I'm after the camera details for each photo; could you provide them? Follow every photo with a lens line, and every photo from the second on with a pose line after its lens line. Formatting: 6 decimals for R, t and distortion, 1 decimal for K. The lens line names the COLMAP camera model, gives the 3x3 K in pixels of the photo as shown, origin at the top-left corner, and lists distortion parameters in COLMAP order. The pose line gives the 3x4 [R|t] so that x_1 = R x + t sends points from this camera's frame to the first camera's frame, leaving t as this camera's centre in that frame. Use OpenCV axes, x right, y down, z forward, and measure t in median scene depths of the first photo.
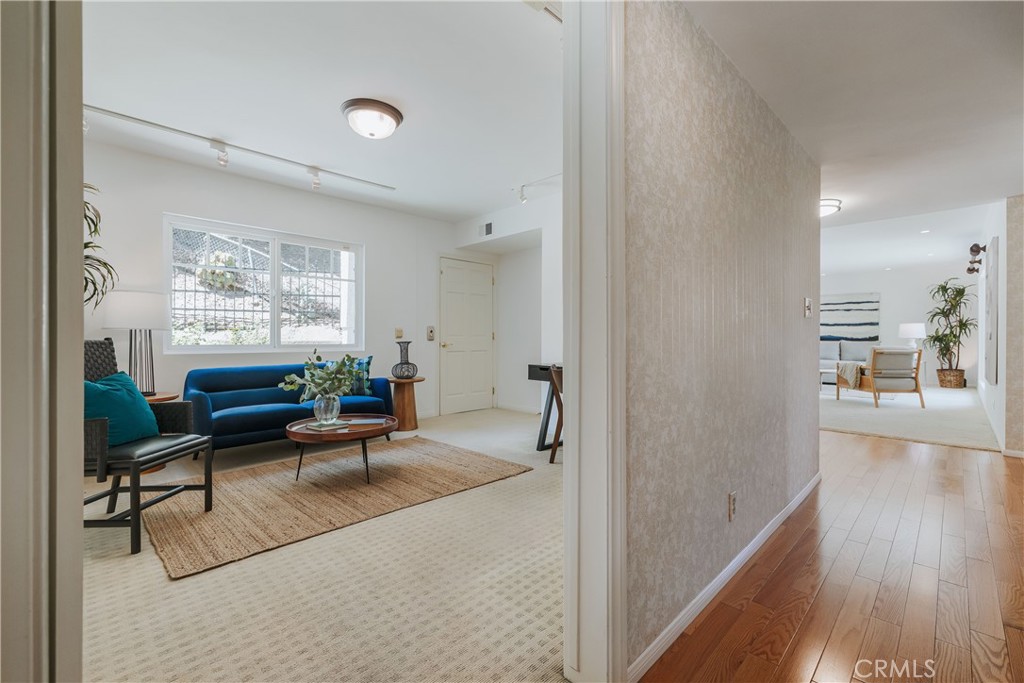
lens RADIAL K [[446.0, 0, 514.2], [0, 446.0, 328.7], [0, 0, 1]] dist [-0.000742, 0.000197]
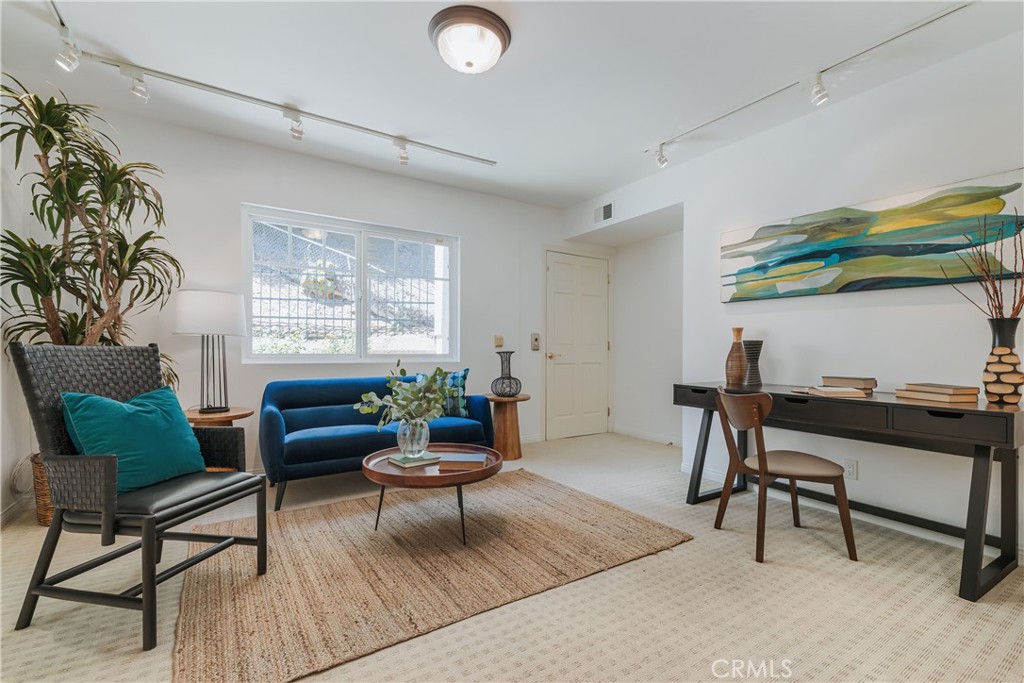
lens RADIAL K [[455.0, 0, 512.0], [0, 455.0, 341.5], [0, 0, 1]] dist [0.000679, 0.000203]
pose [[0.978047, 0.002120, -0.208376, -0.083387], [-0.001028, 0.999985, 0.005351, 0.008338], [0.208384, -0.005019, 0.978034, 0.249990]]
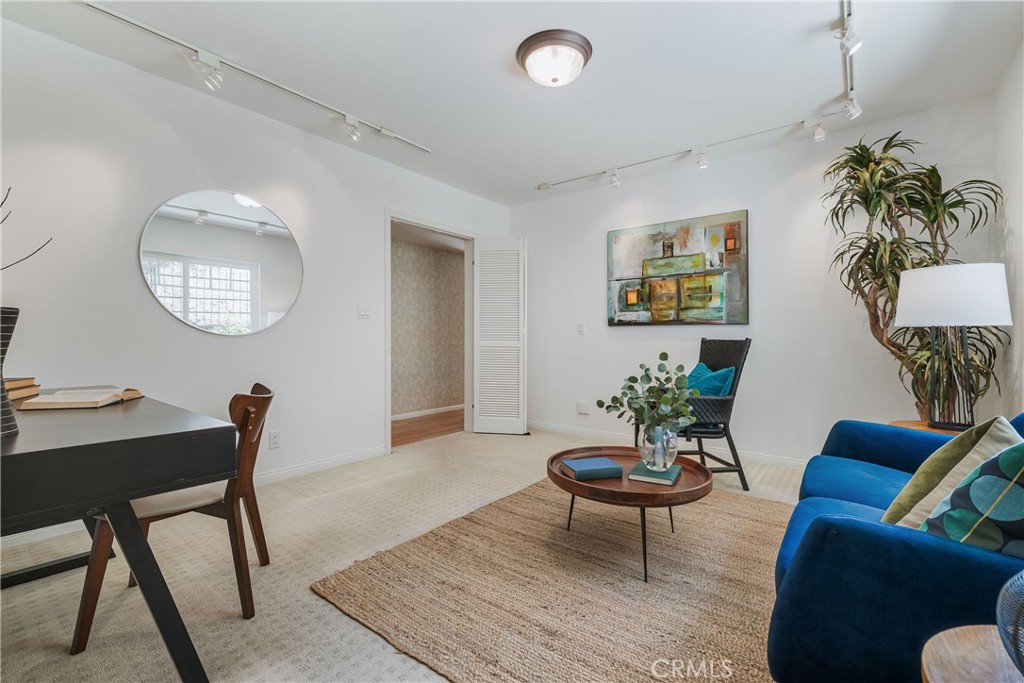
lens RADIAL K [[441.0, 0, 512.1], [0, 441.0, 342.6], [0, 0, 1]] dist [-0.000566, 0.000867]
pose [[-0.992872, -0.004929, -0.119084, -0.124454], [-0.003119, 0.999877, -0.015385, 0.037514], [0.119145, -0.014904, -0.992765, 1.503909]]
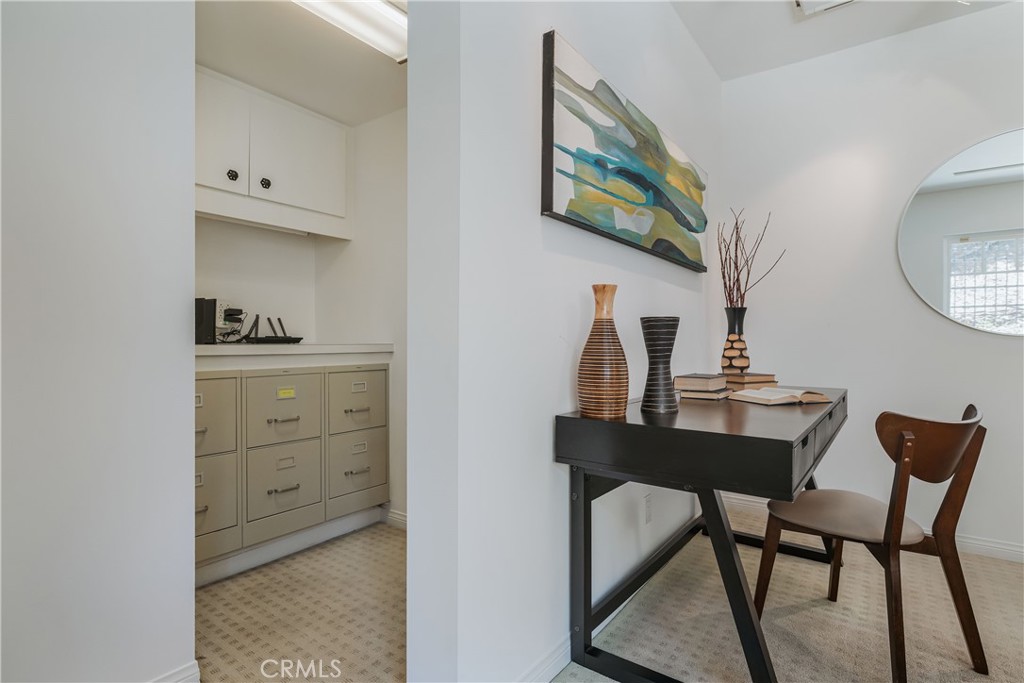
lens RADIAL K [[512.8, 0, 512.0], [0, 512.8, 341.5], [0, 0, 1]] dist [-0.002365, -0.000433]
pose [[-0.139659, -0.005743, 0.990183, -0.258033], [-0.025096, 0.999682, 0.002258, 0.035070], [-0.989882, -0.024534, -0.139759, 1.376976]]
